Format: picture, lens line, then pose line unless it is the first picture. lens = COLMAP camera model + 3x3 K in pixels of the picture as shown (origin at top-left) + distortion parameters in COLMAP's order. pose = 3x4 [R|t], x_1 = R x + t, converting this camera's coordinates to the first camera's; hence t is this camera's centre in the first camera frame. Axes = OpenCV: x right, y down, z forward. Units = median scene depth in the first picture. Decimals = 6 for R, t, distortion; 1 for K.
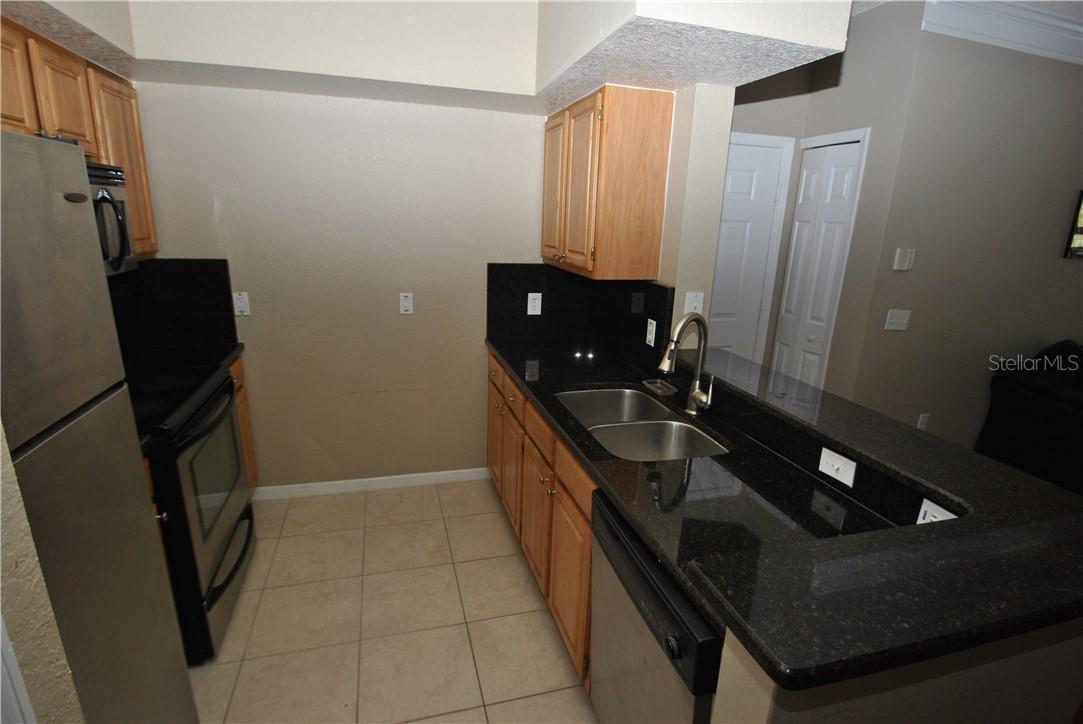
lens RADIAL K [[548.3, 0, 546.1], [0, 548.3, 380.5], [0, 0, 1]] dist [-0.015700, -0.000139]
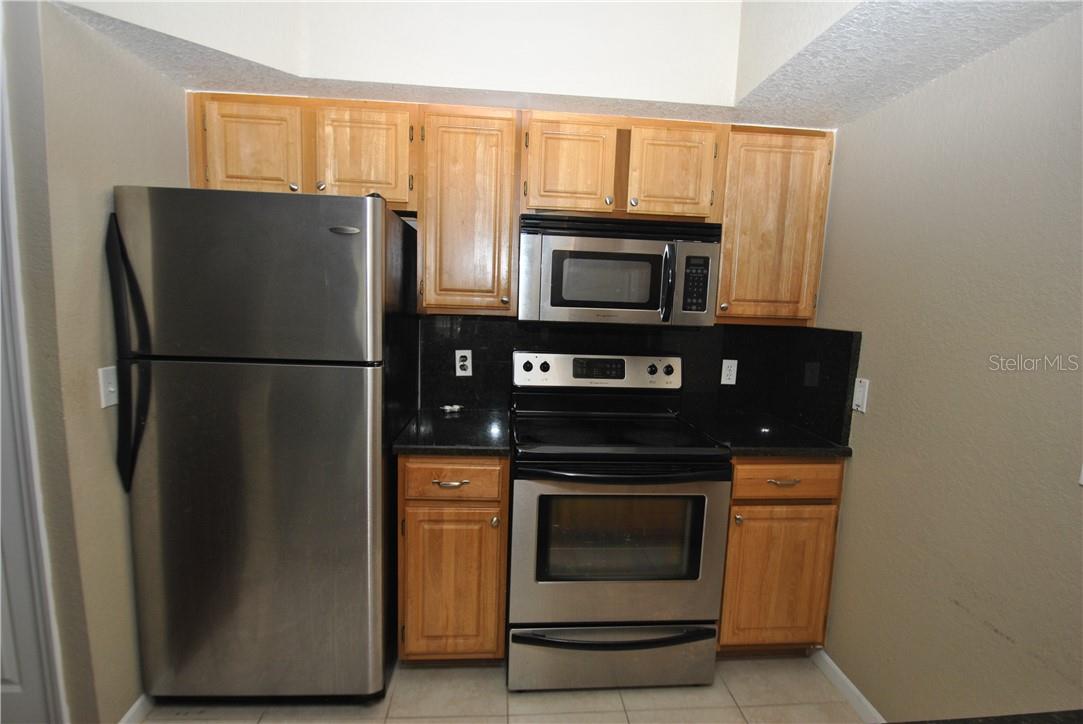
lens RADIAL K [[558.7, 0, 554.0], [0, 558.7, 380.0], [0, 0, 1]] dist [-0.002576, -0.000536]
pose [[-0.195463, 0.096667, -0.975935, 0.219796], [-0.316975, 0.935492, 0.156146, -0.146913], [0.928074, 0.339868, -0.152213, 0.743025]]
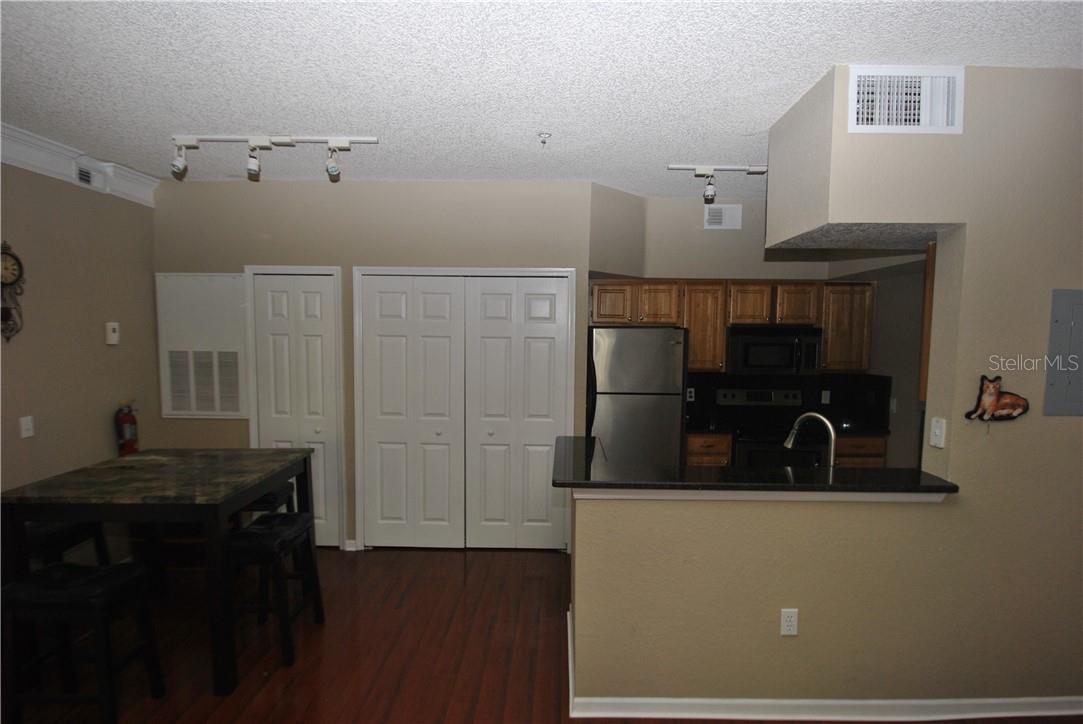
lens RADIAL K [[558.7, 0, 554.0], [0, 558.7, 380.0], [0, 0, 1]] dist [-0.002576, -0.000536]
pose [[-0.291791, 0.036946, -0.955768, 1.244239], [-0.288933, 0.949167, 0.124900, -0.130863], [0.911798, 0.312598, -0.266283, 0.527253]]
